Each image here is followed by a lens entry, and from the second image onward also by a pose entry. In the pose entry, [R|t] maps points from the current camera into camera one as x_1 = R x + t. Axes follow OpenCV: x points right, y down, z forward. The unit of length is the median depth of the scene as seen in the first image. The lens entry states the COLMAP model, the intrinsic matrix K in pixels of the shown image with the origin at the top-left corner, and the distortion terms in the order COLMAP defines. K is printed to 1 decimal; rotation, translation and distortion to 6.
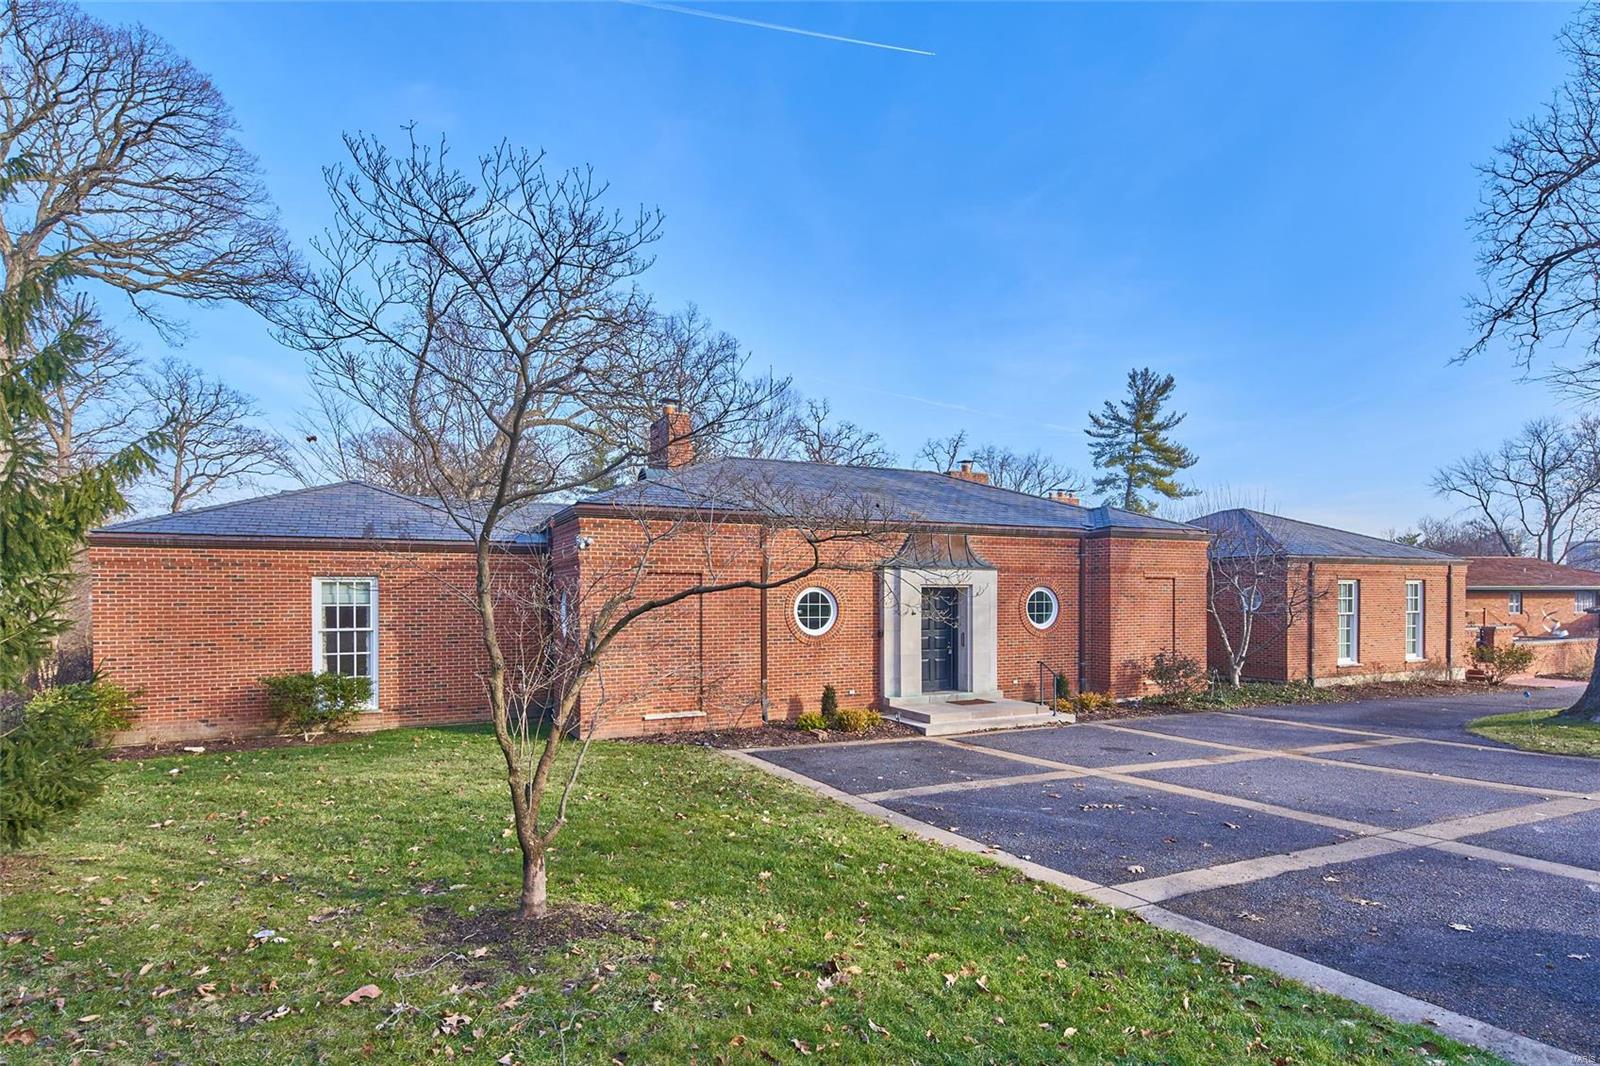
lens RADIAL K [[751.2, 0, 799.9], [0, 751.2, 609.6], [0, 0, 1]] dist [0.000080, 0.000159]
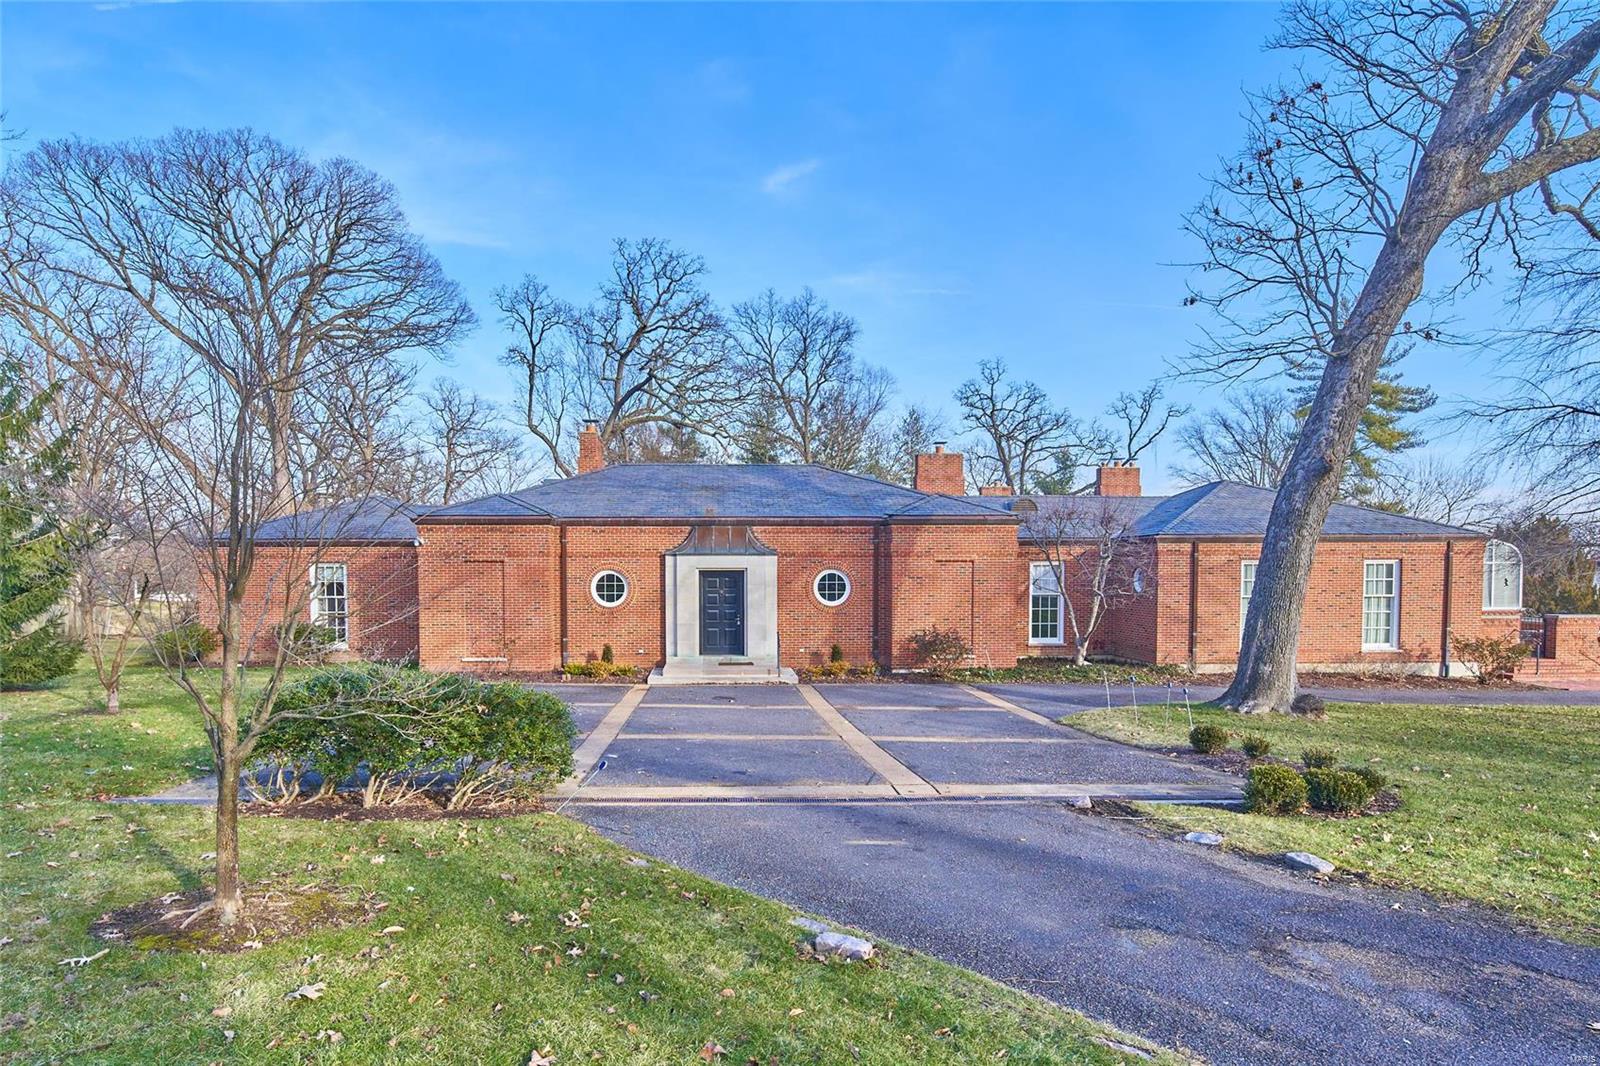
lens RADIAL K [[793.8, 0, 792.6], [0, 793.8, 617.7], [0, 0, 1]] dist [0.001529, 0.000207]
pose [[0.934393, 0.025105, -0.355358, 0.729588], [-0.008188, 0.998764, 0.049029, -0.015753], [0.356149, -0.042903, 0.933444, -0.168324]]
